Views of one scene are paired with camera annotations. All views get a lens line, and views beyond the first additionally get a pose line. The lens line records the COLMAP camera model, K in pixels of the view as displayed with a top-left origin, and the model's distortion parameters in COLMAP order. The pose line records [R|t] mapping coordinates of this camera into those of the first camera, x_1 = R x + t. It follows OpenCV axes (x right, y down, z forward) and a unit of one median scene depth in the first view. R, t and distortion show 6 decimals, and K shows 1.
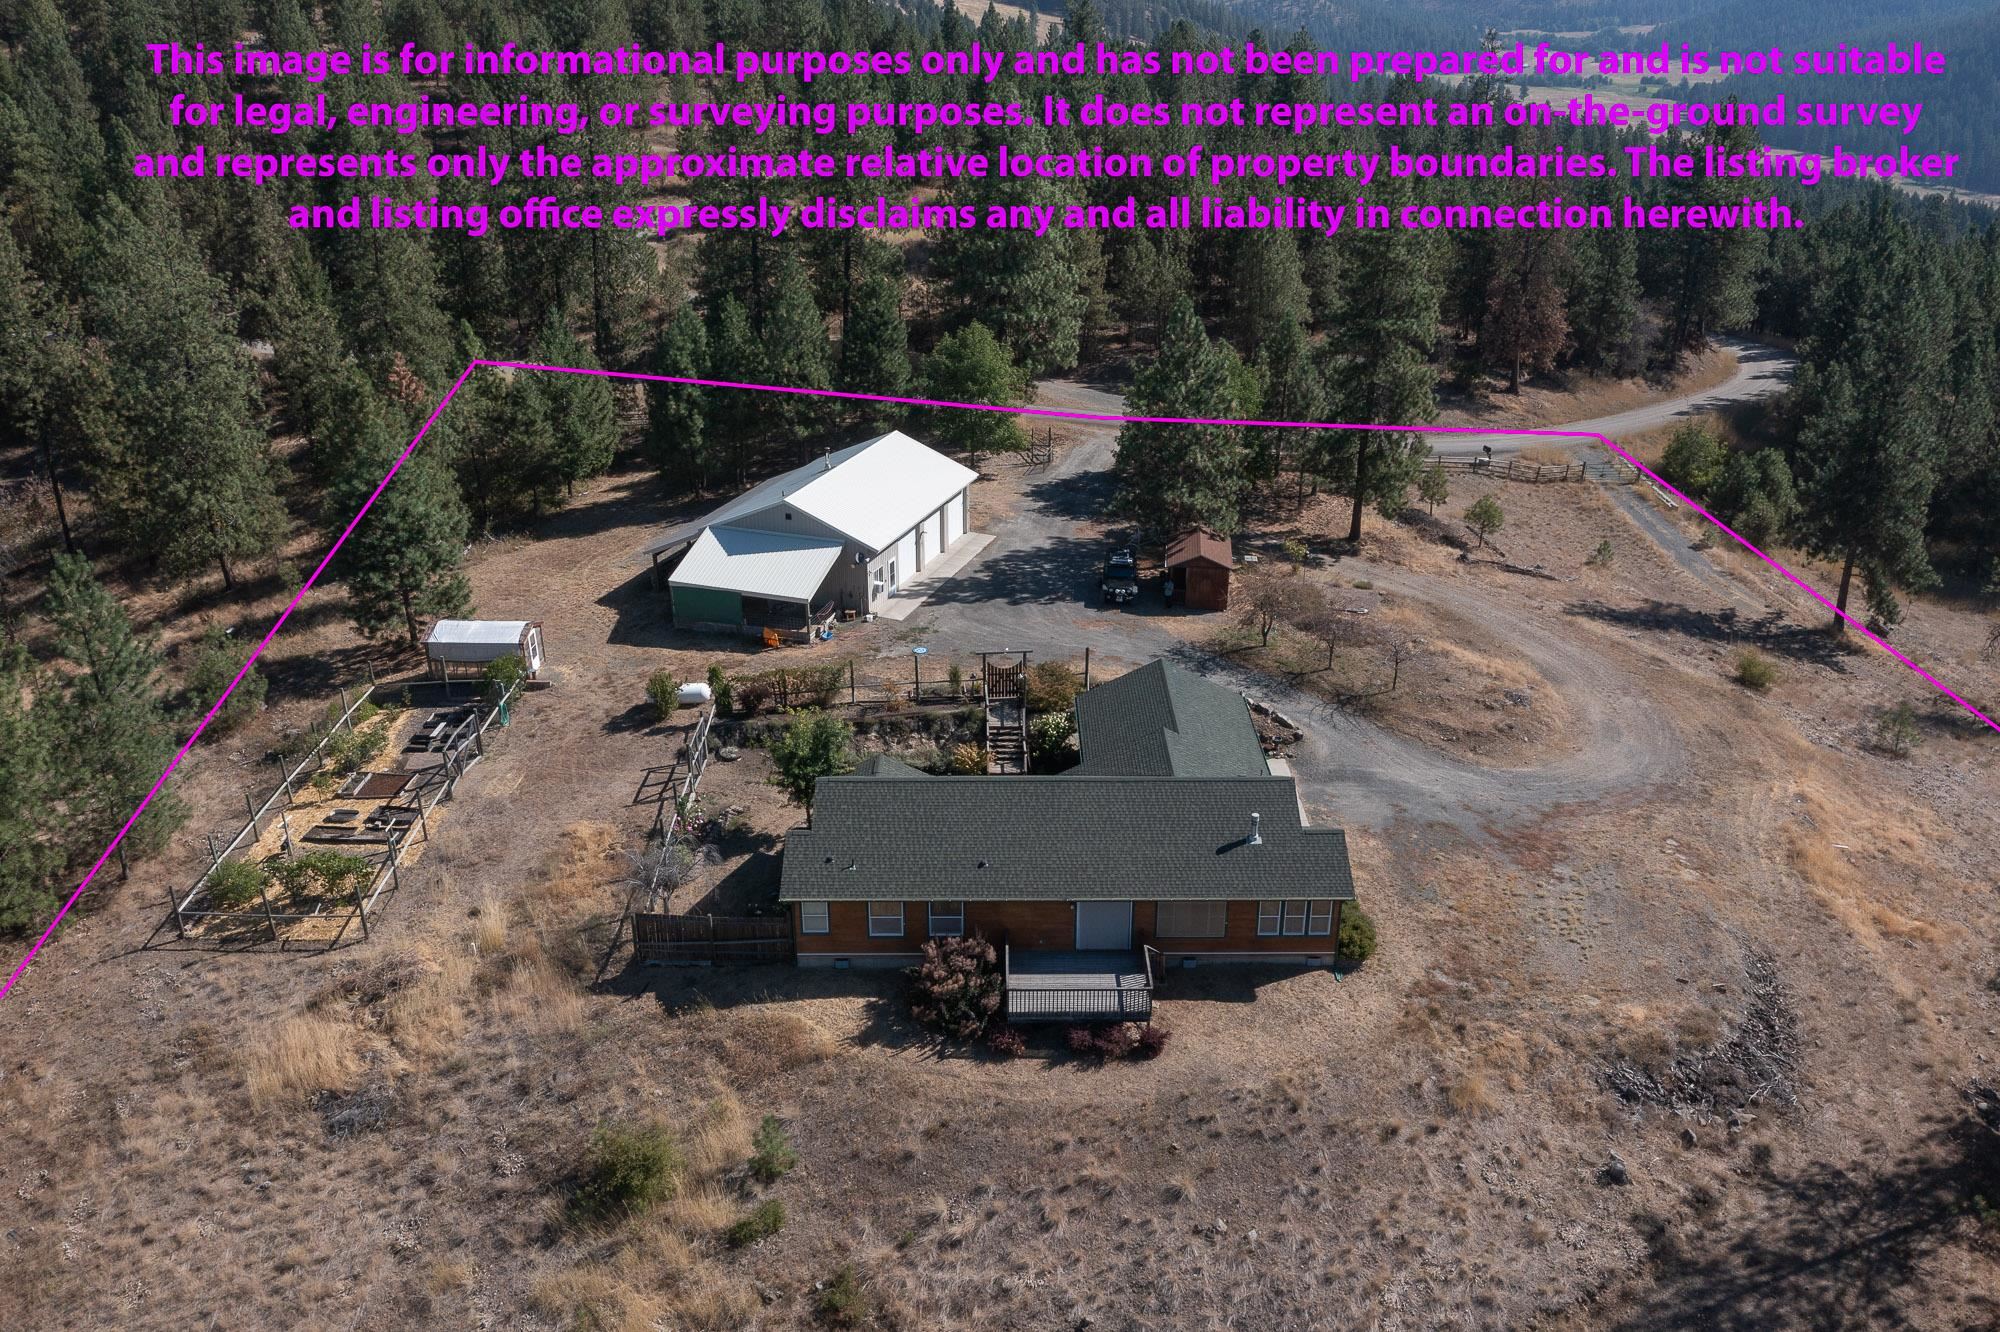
lens RADIAL K [[1597.6, 0, 1000.0], [0, 1597.6, 666.0], [0, 0, 1]] dist [-0.013577, 0.009315]
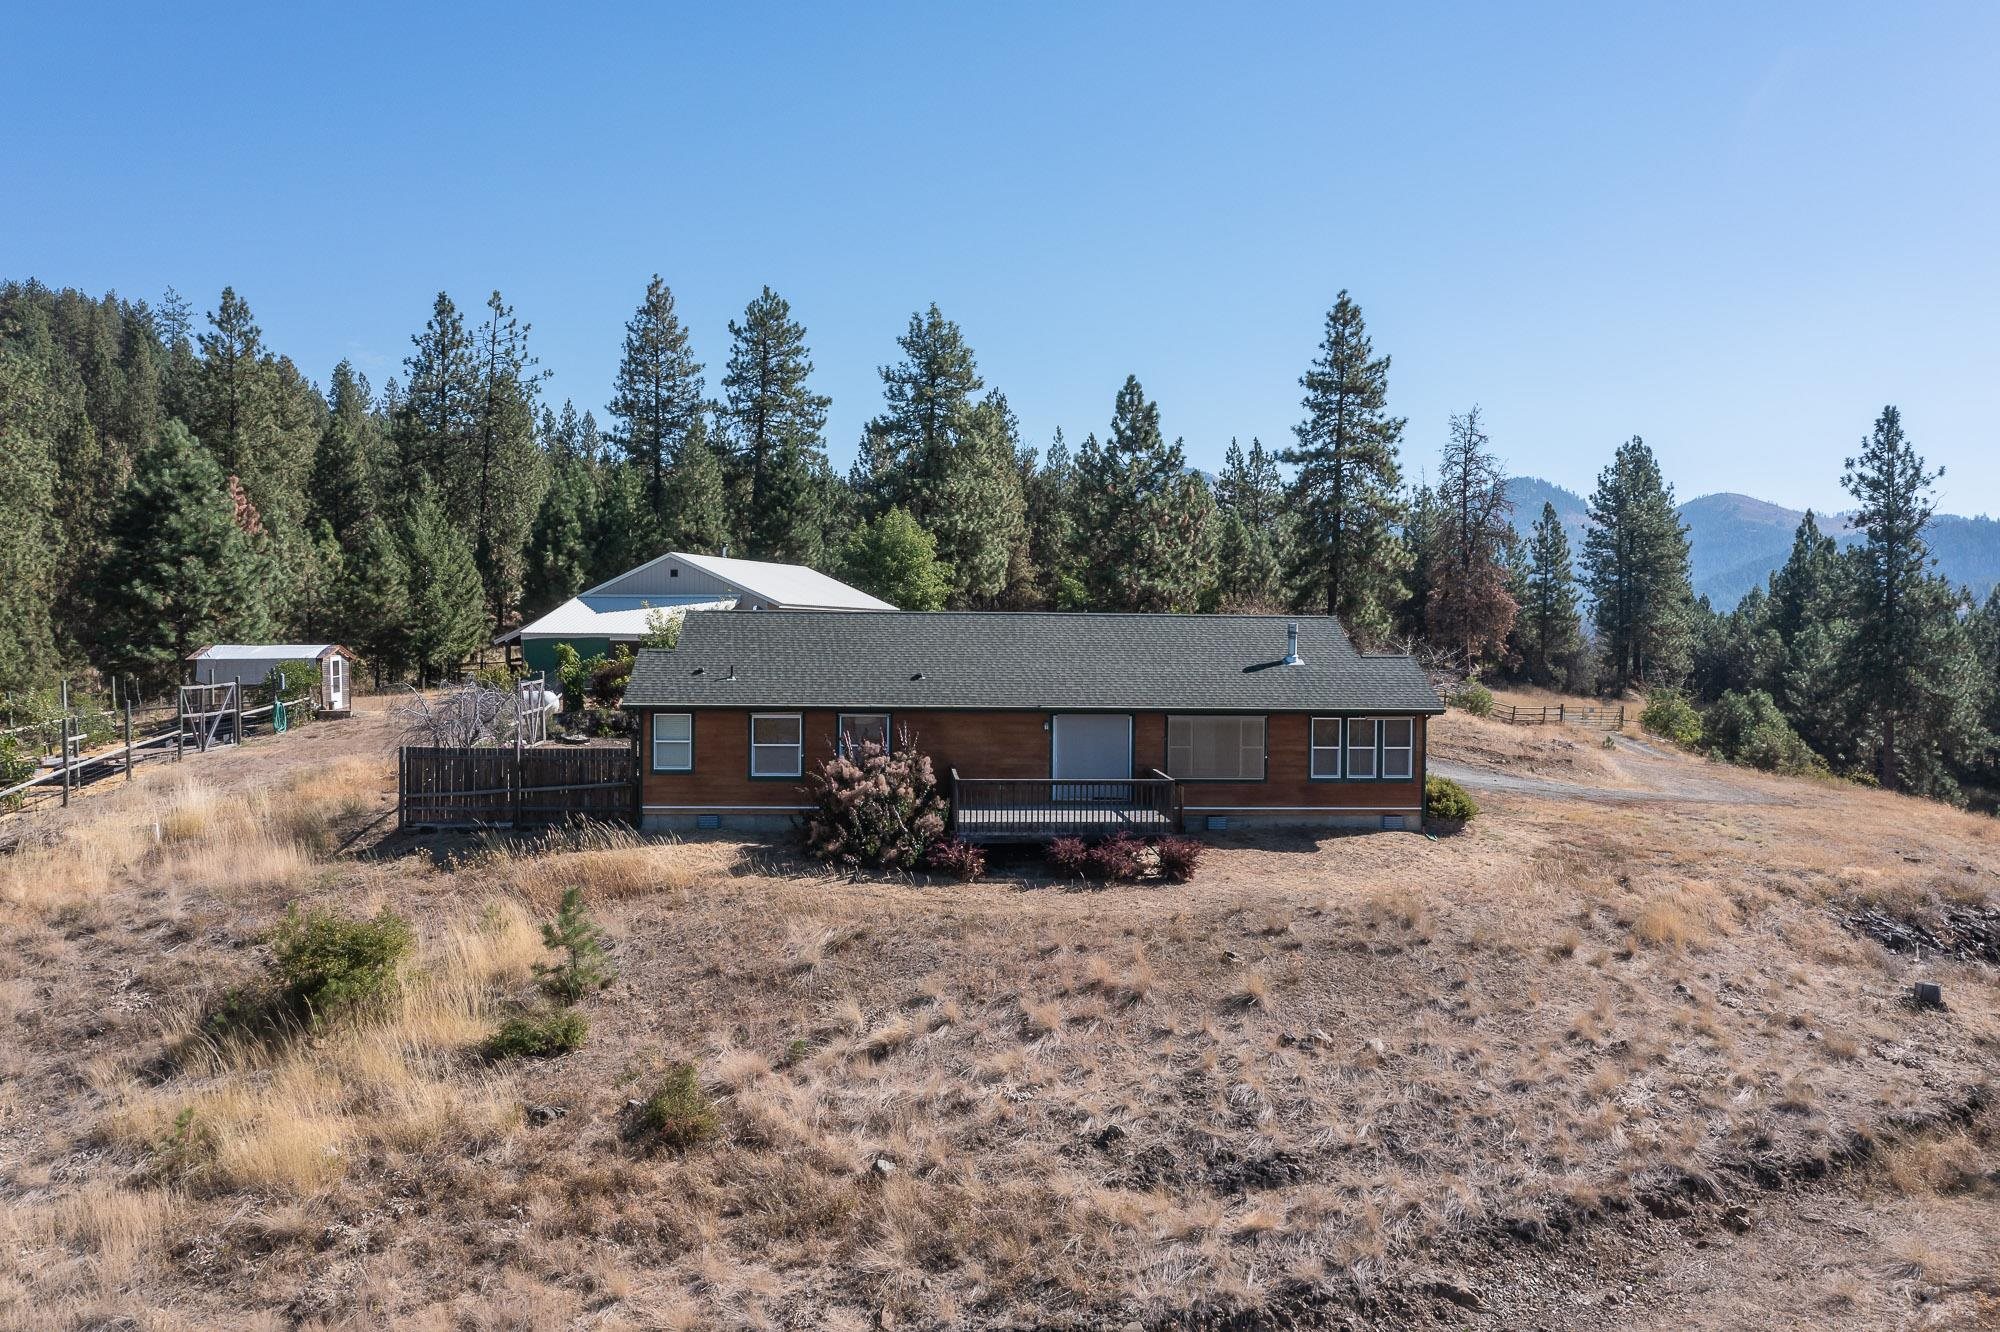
lens RADIAL K [[1588.1, 0, 1000.0], [0, 1588.1, 666.0], [0, 0, 1]] dist [0.002743, 0.006025]
pose [[0.998349, 0.003658, 0.057323, -0.011838], [0.017674, 0.929995, -0.367147, 0.303810], [-0.054653, 0.367554, 0.928395, 0.278375]]
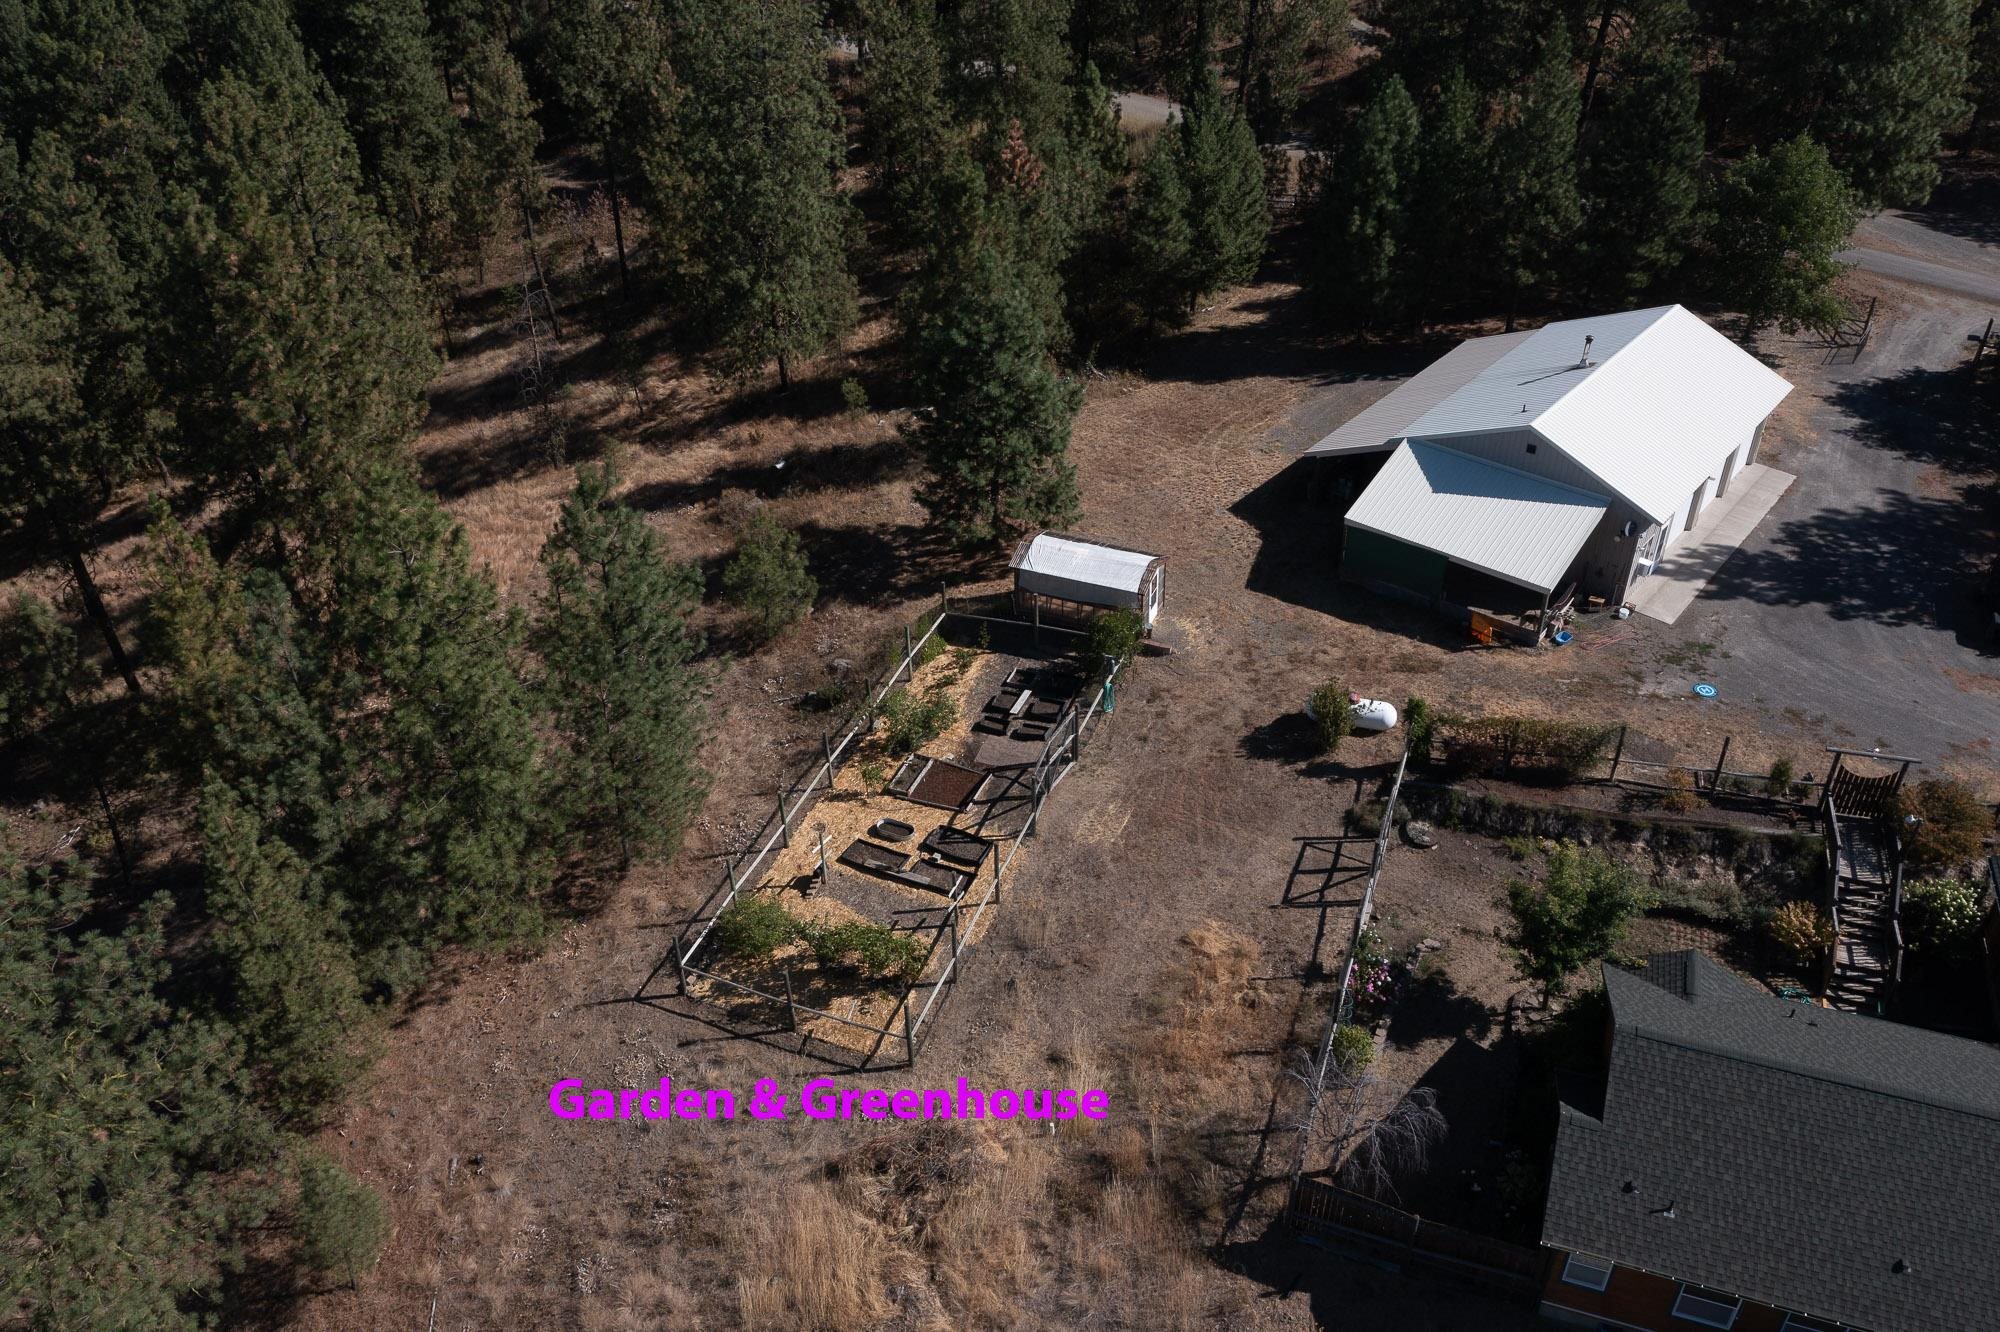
lens RADIAL K [[1597.6, 0, 1000.0], [0, 1597.6, 666.0], [0, 0, 1]] dist [-0.013577, 0.009315]
pose [[0.943130, 0.187004, -0.274836, -0.166527], [-0.130224, 0.968527, 0.212127, -0.139388], [0.305855, -0.164273, 0.937799, 0.312484]]
